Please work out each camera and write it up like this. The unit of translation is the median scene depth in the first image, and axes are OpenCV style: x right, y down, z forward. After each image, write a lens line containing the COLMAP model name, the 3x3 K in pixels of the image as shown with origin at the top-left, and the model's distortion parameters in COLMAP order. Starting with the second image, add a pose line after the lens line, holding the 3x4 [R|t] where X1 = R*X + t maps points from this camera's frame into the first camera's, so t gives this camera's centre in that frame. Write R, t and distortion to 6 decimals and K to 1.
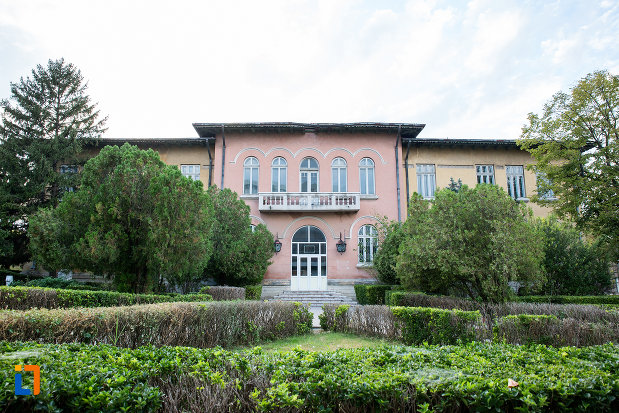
lens RADIAL K [[423.2, 0, 310.2], [0, 423.2, 209.7], [0, 0, 1]] dist [-0.104776, 0.001735]
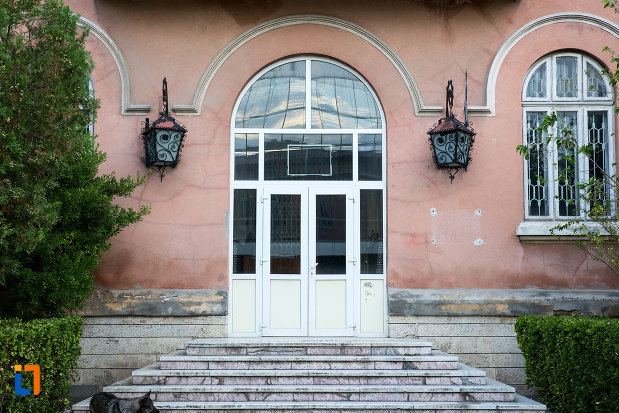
lens RADIAL K [[917.7, 0, 309.5], [0, 917.7, 206.5], [0, 0, 1]] dist [0.103532, 0.150337]
pose [[0.999891, 0.003001, -0.014472, 0.005292], [-0.001982, 0.997551, 0.069917, 0.084648], [0.014647, -0.069881, 0.997448, 0.501277]]
